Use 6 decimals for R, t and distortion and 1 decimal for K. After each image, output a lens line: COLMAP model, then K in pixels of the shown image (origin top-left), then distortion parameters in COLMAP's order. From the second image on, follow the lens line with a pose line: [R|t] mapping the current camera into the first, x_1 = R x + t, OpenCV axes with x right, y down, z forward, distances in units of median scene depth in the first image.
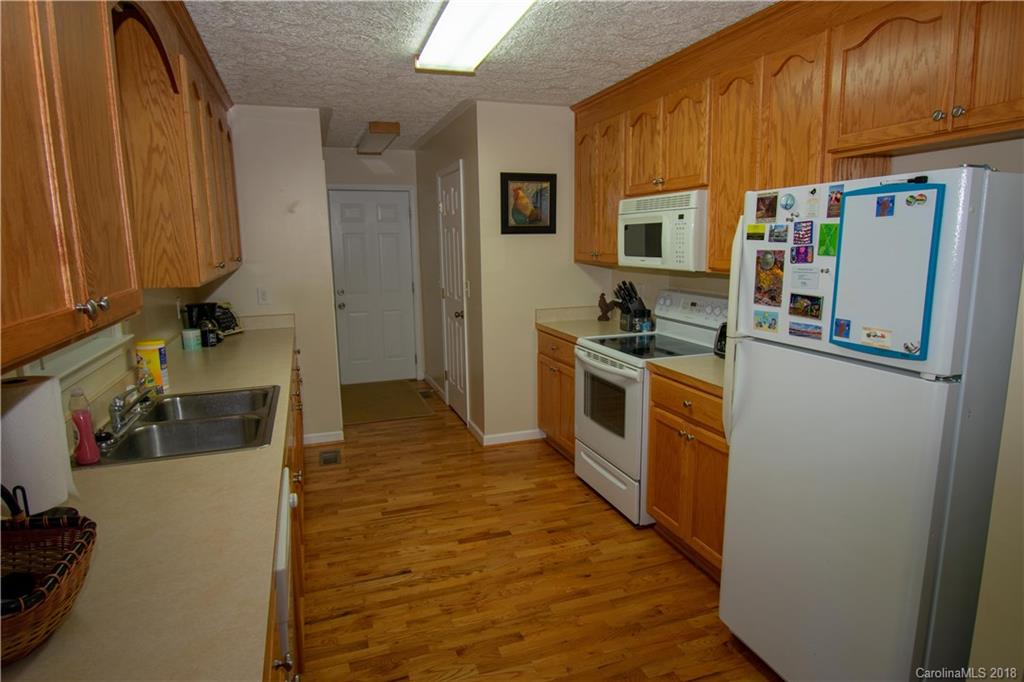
lens RADIAL K [[595.1, 0, 512.0], [0, 595.1, 343.6], [0, 0, 1]] dist [0.008013, -0.009751]
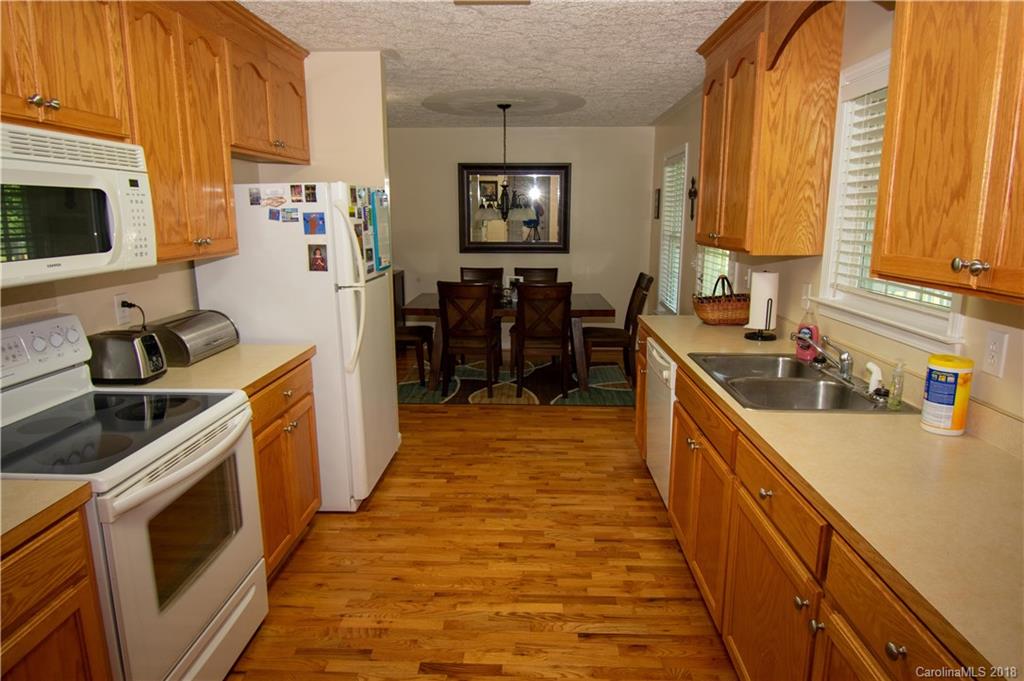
lens RADIAL K [[613.9, 0, 512.5], [0, 613.9, 332.4], [0, 0, 1]] dist [-0.002046, -0.004575]
pose [[-0.932458, -0.053159, 0.357347, -0.371051], [0.076854, 0.937289, 0.339974, -0.286864], [-0.353010, 0.344474, -0.869897, 1.662631]]
